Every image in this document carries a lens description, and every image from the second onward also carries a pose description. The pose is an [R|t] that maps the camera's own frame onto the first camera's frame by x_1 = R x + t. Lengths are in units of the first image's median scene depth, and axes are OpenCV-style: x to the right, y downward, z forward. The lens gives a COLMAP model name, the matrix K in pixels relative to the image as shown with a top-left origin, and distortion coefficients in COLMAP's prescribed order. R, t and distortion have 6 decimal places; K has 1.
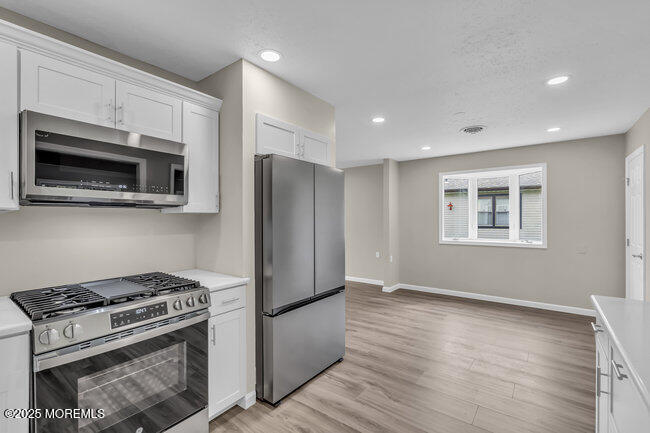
lens RADIAL K [[292.4, 0, 325.9], [0, 292.4, 218.5], [0, 0, 1]] dist [-0.011833, 0.002088]
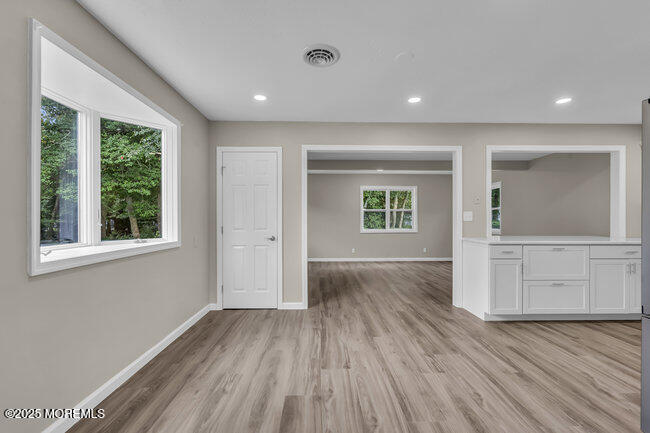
lens RADIAL K [[292.4, 0, 324.0], [0, 292.4, 219.5], [0, 0, 1]] dist [-0.011833, 0.002088]
pose [[-0.621096, 0.001429, 0.783733, 0.012582], [0.000115, 0.999998, -0.001732, 0.086516], [-0.783735, -0.000985, -0.621095, 2.493291]]
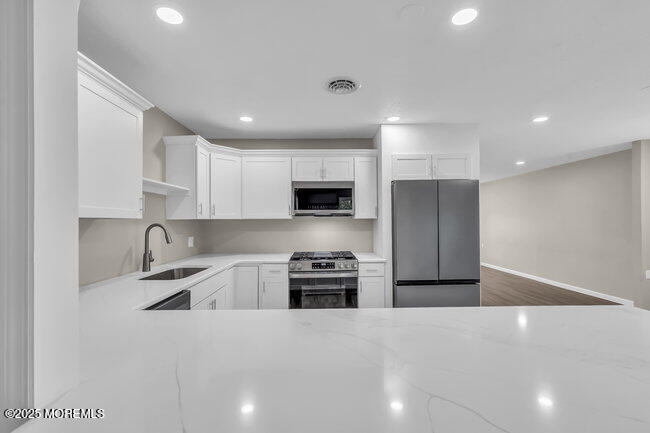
lens RADIAL K [[292.4, 0, 323.3], [0, 292.4, 220.8], [0, 0, 1]] dist [-0.011833, 0.002088]
pose [[0.602358, -0.004047, -0.798216, 0.829488], [0.005626, 0.999984, -0.000825, -0.007469], [0.798206, -0.003993, 0.602371, -0.247922]]
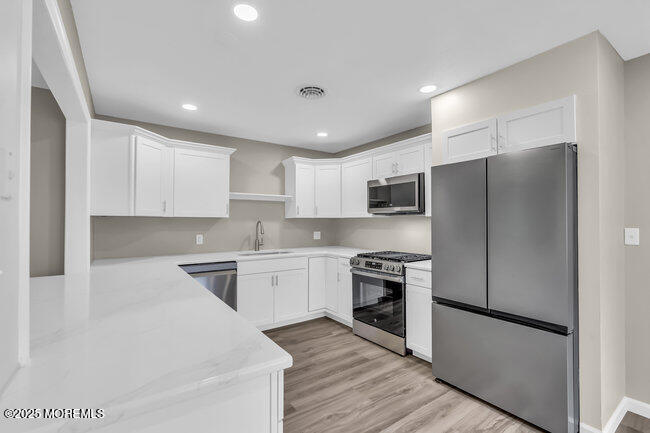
lens RADIAL K [[292.4, 0, 325.2], [0, 292.4, 219.2], [0, 0, 1]] dist [-0.011833, 0.002088]
pose [[-0.305478, -0.006030, -0.952180, 1.109668], [0.001939, 0.999974, -0.006955, 0.002540], [0.952197, -0.003971, -0.305459, 0.957251]]
